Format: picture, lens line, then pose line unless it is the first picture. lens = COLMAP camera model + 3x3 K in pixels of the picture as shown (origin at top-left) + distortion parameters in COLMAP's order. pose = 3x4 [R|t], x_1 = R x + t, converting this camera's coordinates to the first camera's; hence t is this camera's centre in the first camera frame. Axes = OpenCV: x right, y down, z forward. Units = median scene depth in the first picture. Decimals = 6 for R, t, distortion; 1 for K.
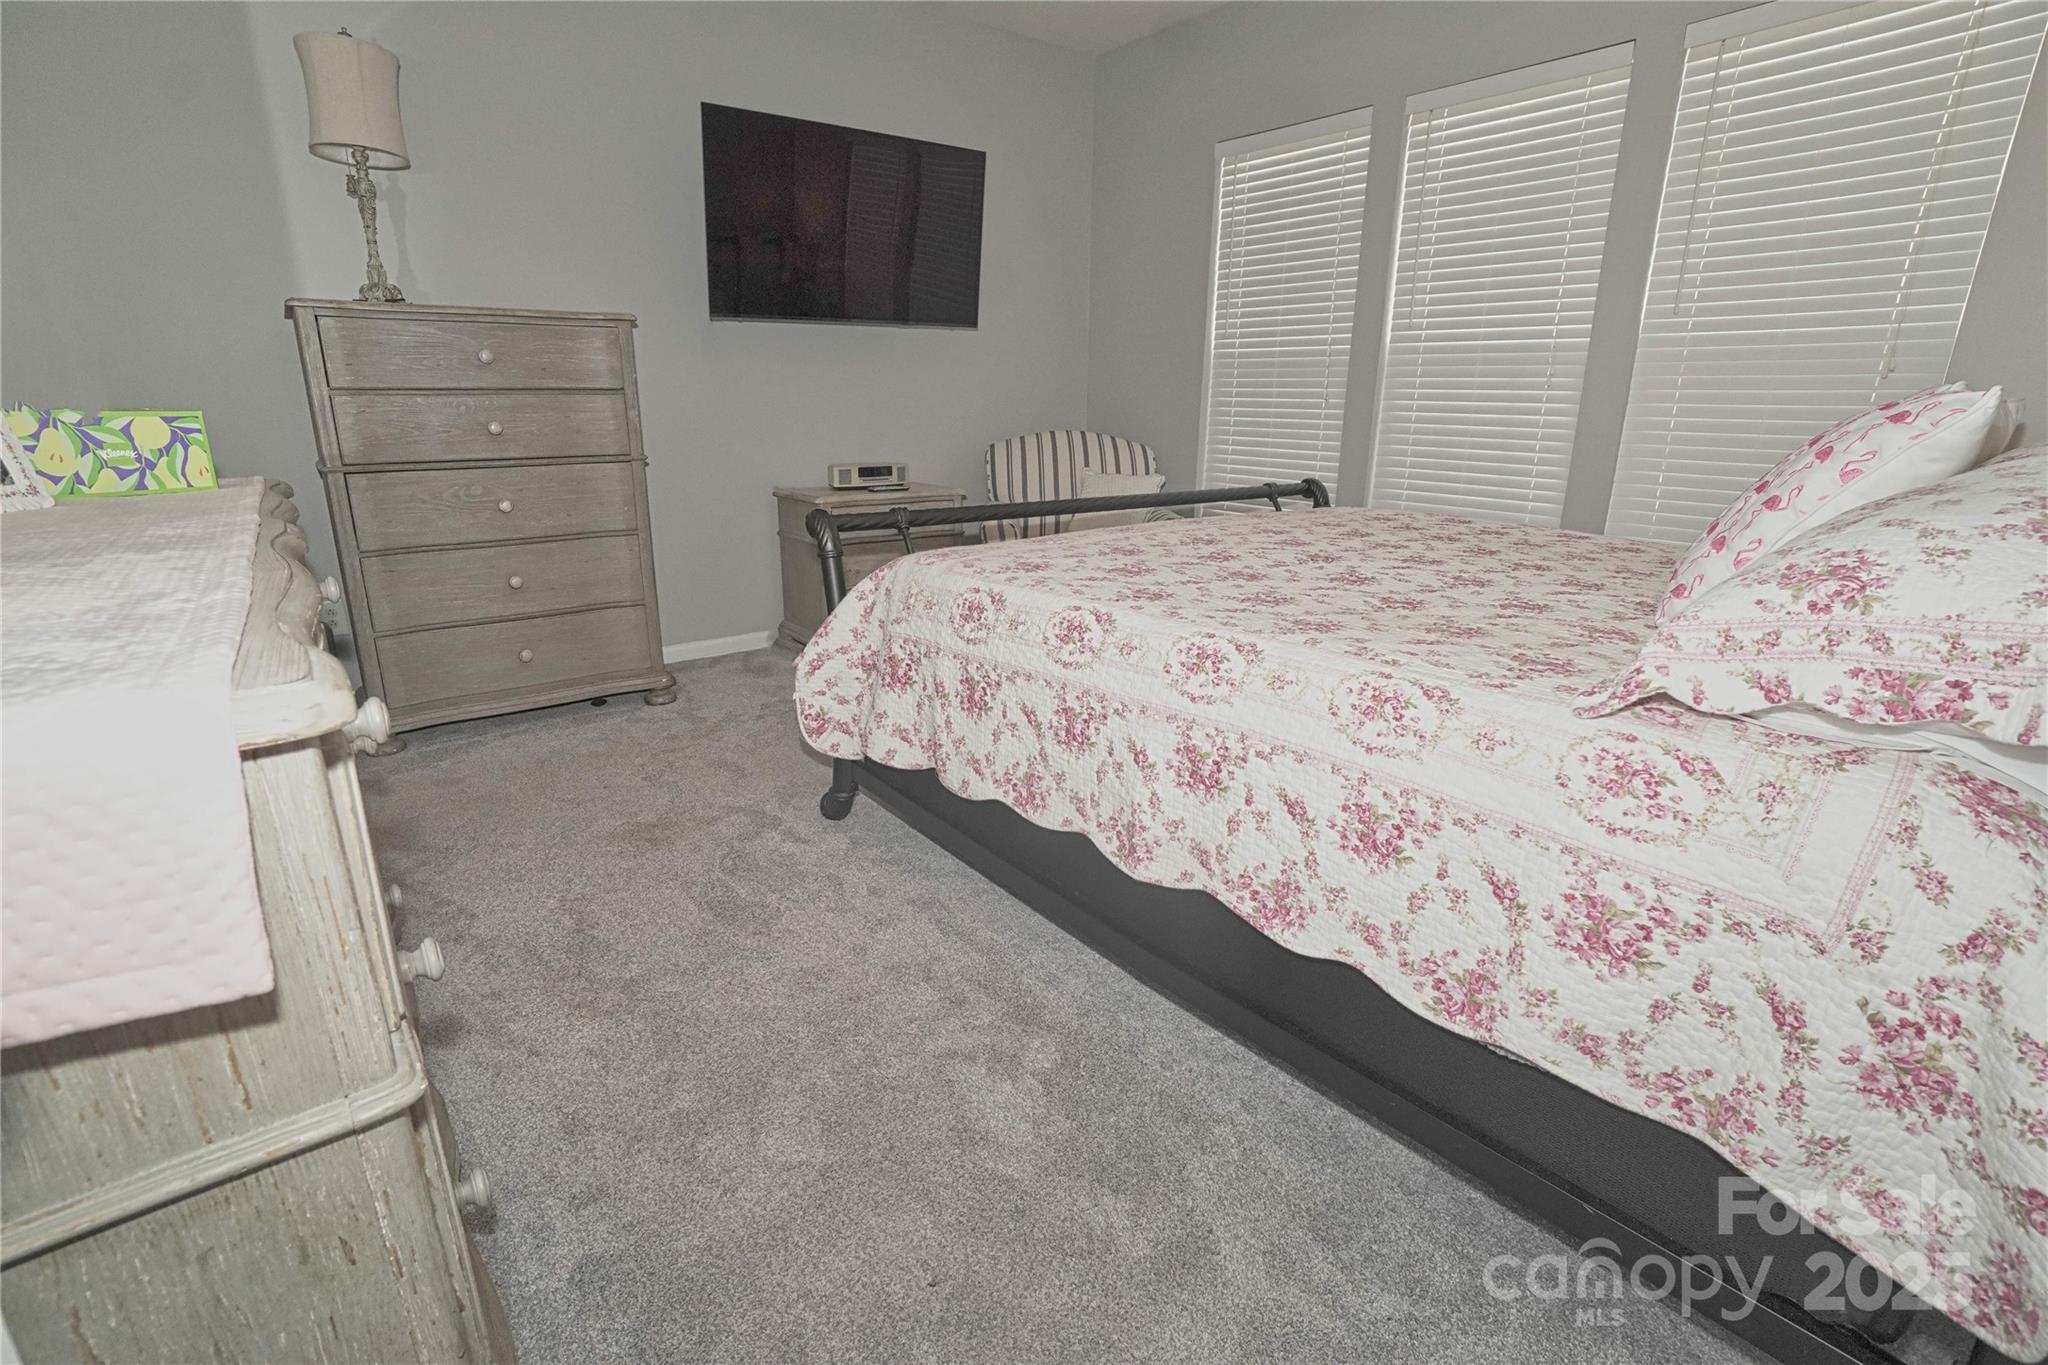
lens RADIAL K [[942.9, 0, 1025.7], [0, 942.9, 684.7], [0, 0, 1]] dist [-0.024787, 0.000178]
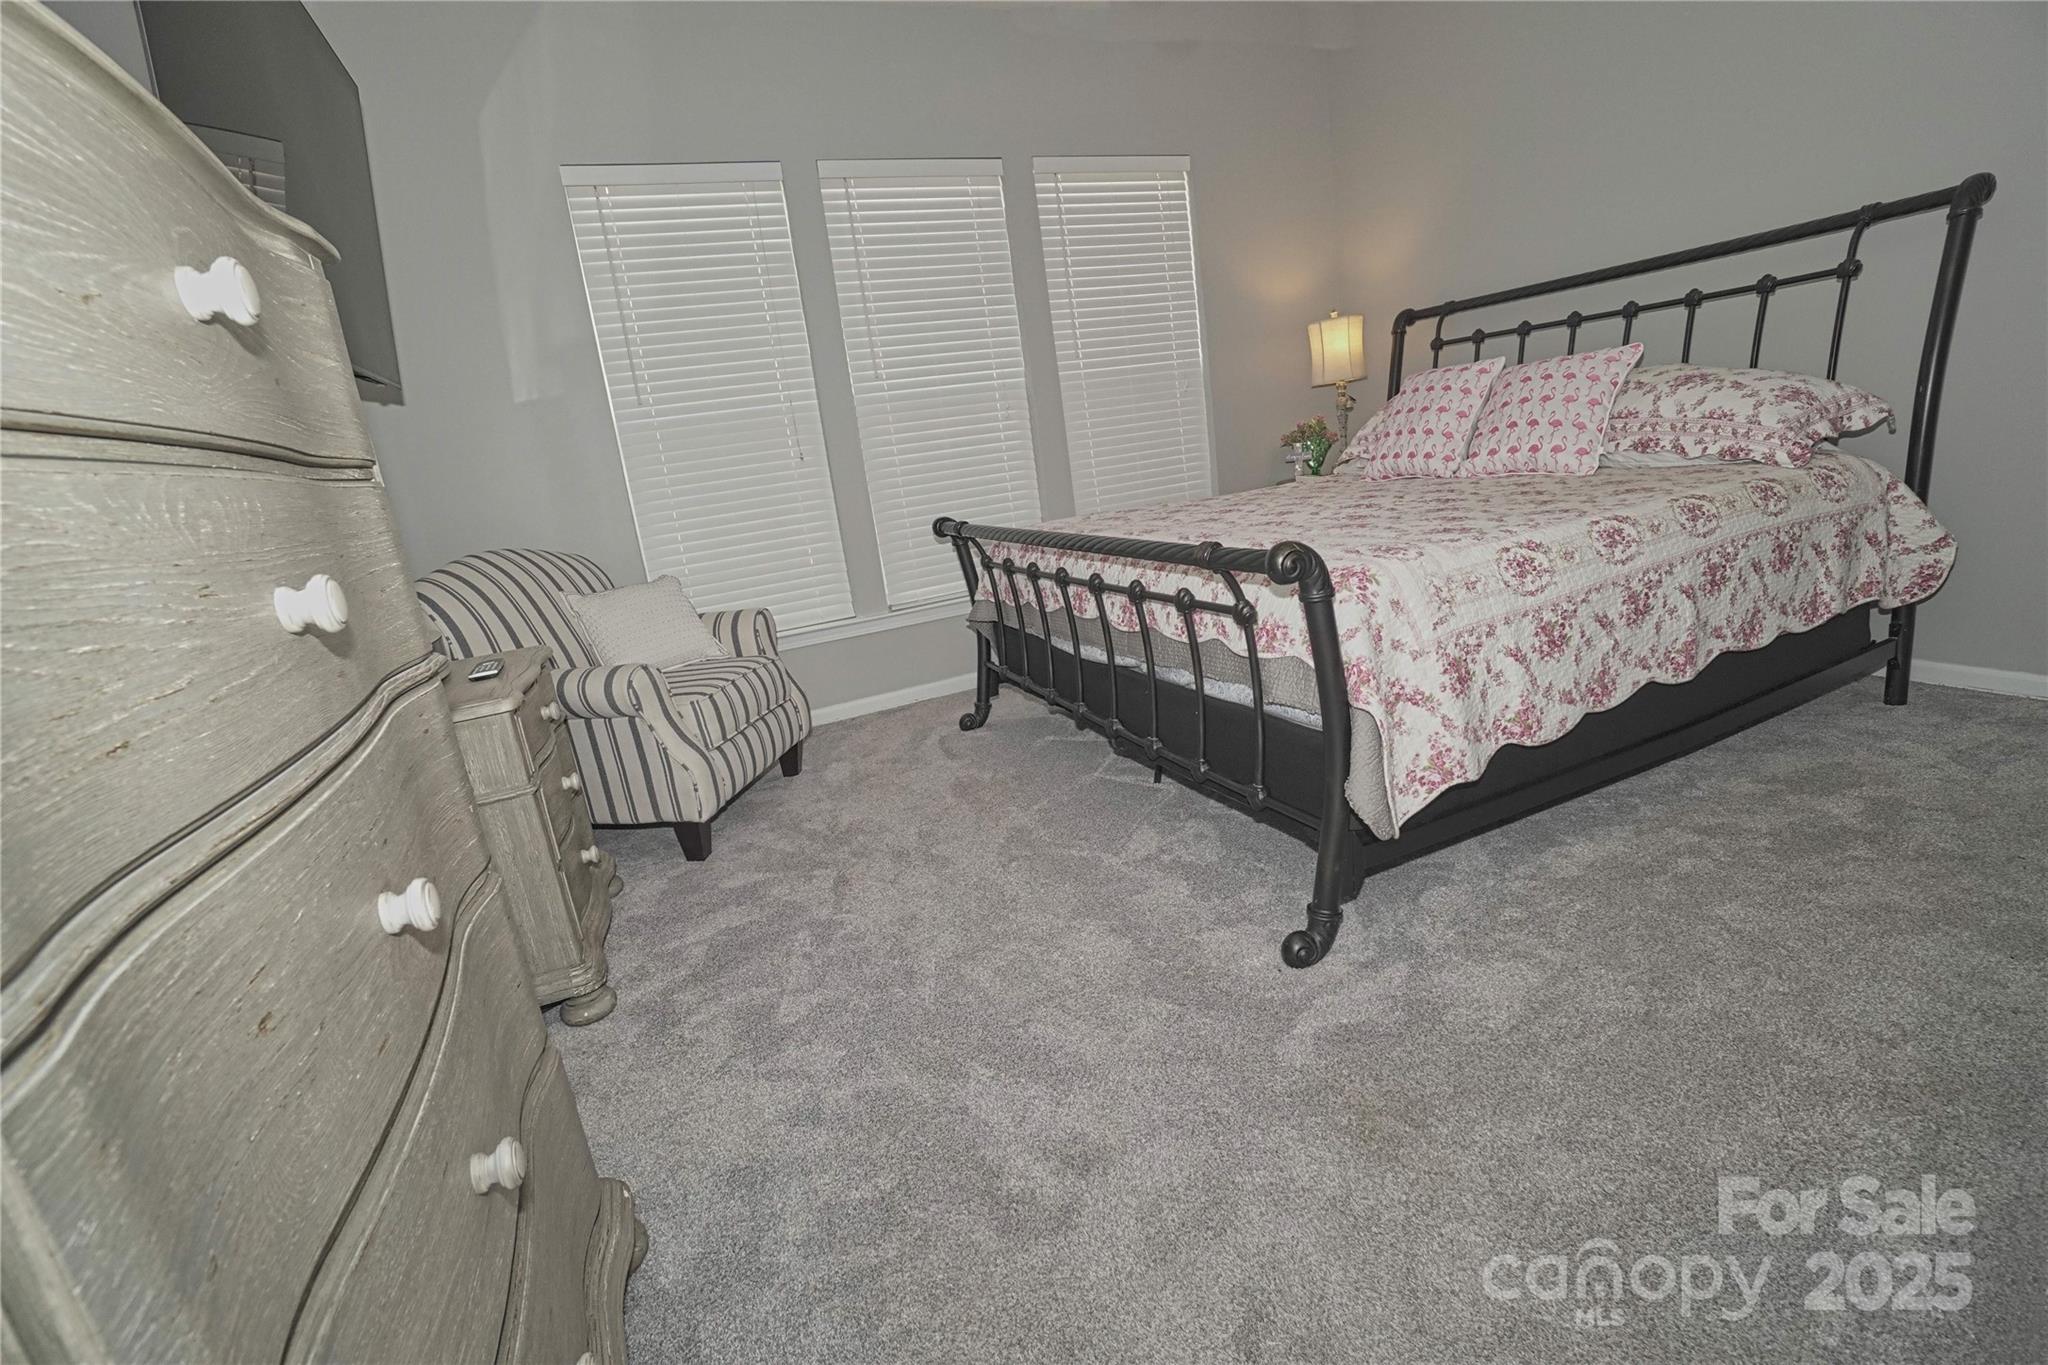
lens RADIAL K [[895.2, 0, 1002.5], [0, 895.2, 675.6], [0, 0, 1]] dist [-0.002709, -0.000131]
pose [[0.257623, -0.294085, 0.920405, -1.137079], [0.408327, 0.896458, 0.172142, -0.370428], [-0.875728, 0.331478, 0.351030, 1.190062]]
